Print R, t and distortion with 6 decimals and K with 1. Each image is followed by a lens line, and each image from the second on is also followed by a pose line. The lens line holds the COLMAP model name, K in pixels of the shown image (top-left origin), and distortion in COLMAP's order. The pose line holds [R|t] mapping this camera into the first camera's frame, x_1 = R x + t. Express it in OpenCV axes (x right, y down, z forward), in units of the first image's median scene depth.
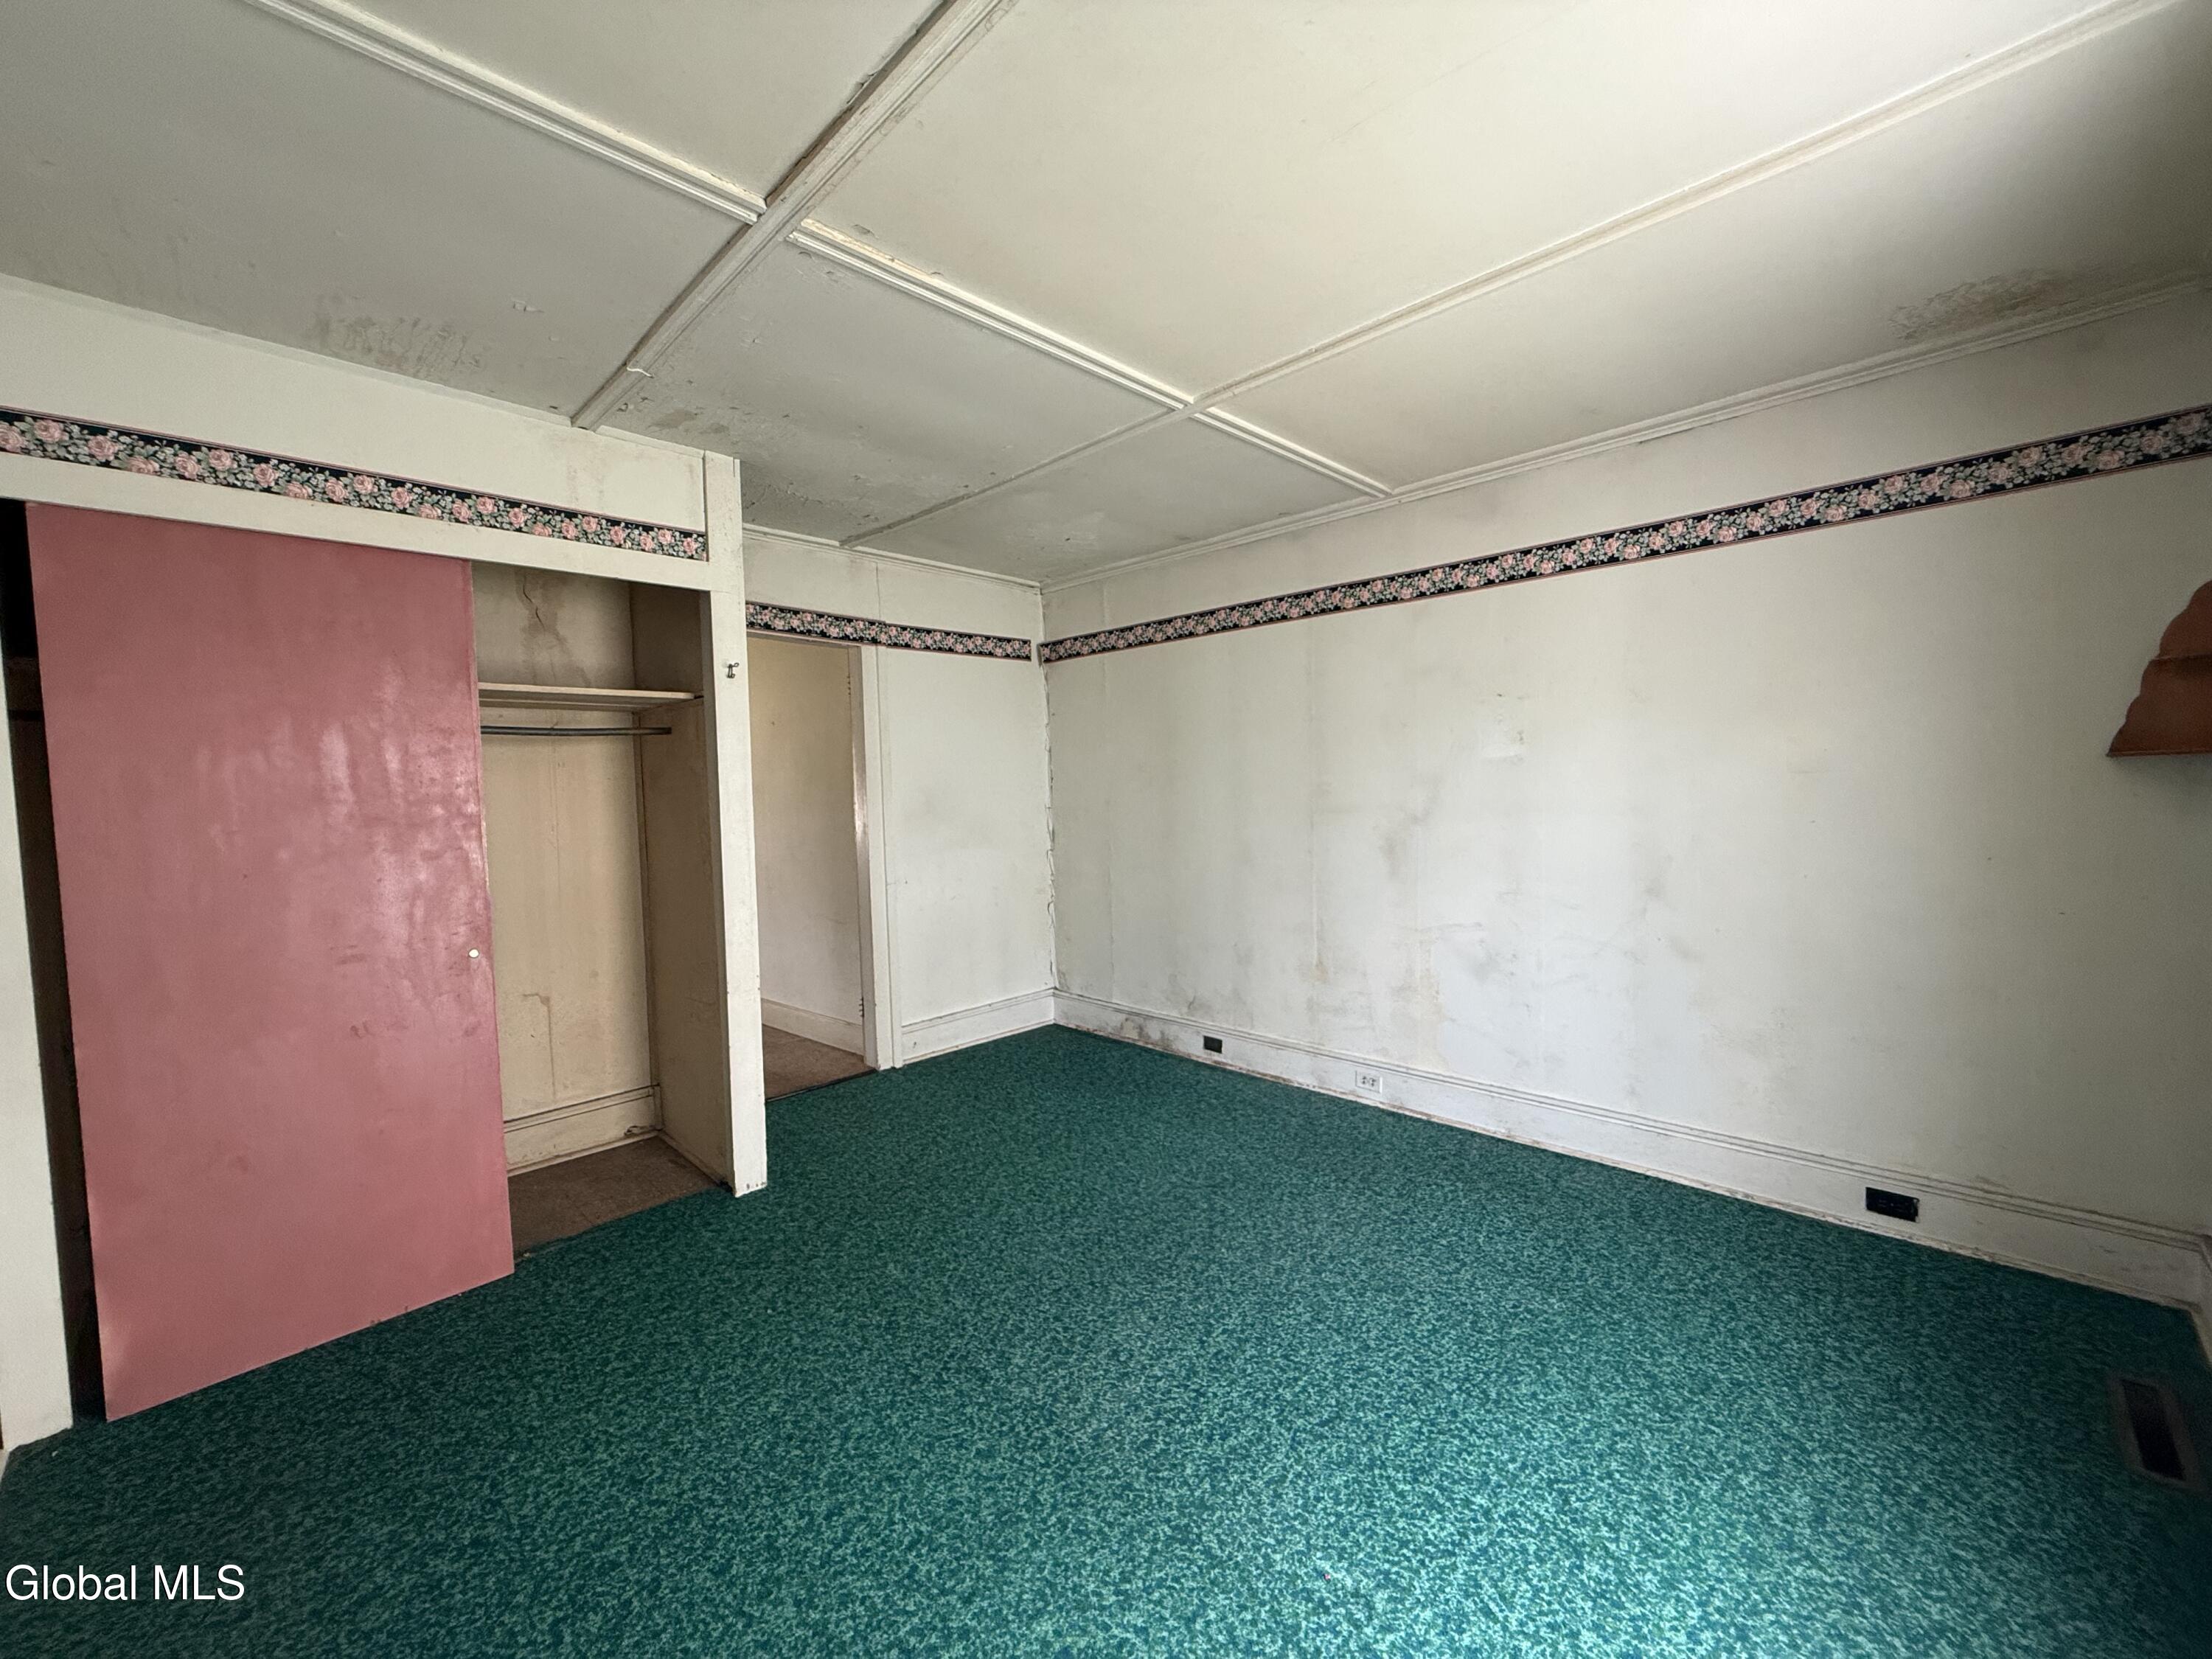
lens RADIAL K [[878.6, 0, 1107.5], [0, 878.6, 830.6], [0, 0, 1]] dist [-0.002538, 0.000091]
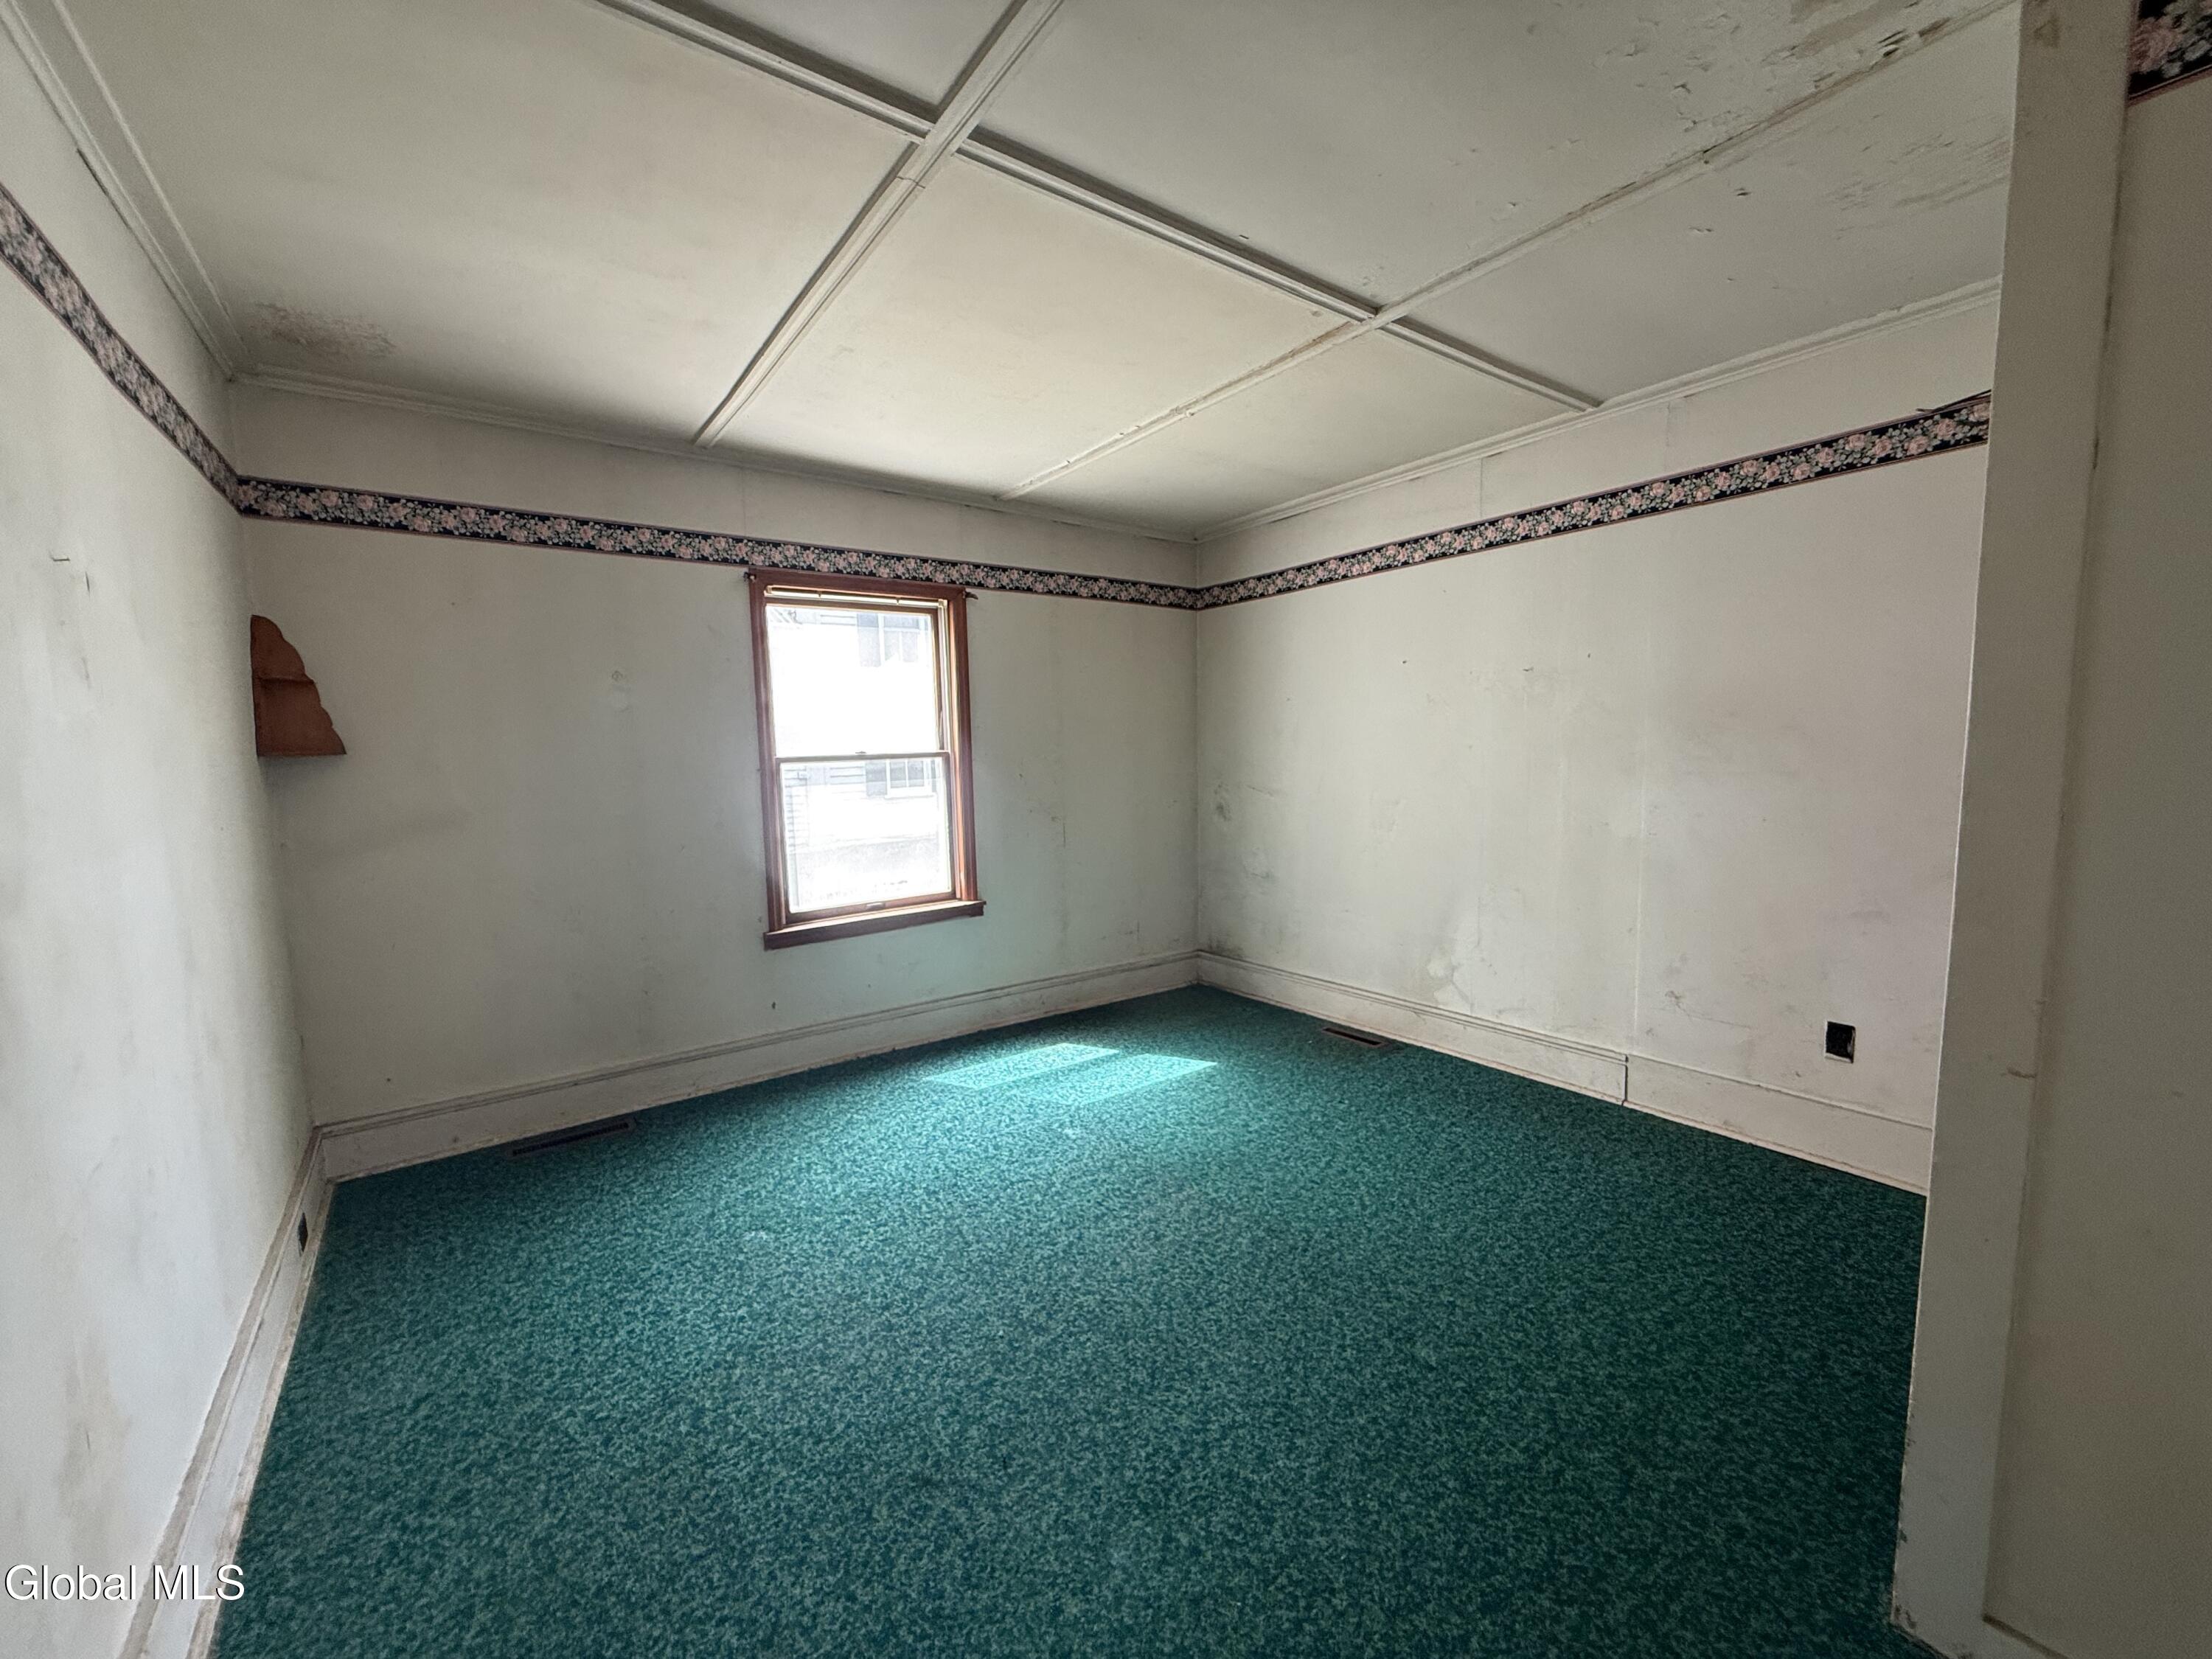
lens RADIAL K [[878.6, 0, 1107.2], [0, 878.6, 832.4], [0, 0, 1]] dist [-0.002538, 0.000091]
pose [[-0.986555, 0.031390, 0.160390, -0.120474], [0.055149, 0.987760, 0.145904, -0.091536], [-0.153846, 0.152788, -0.976211, 1.954643]]
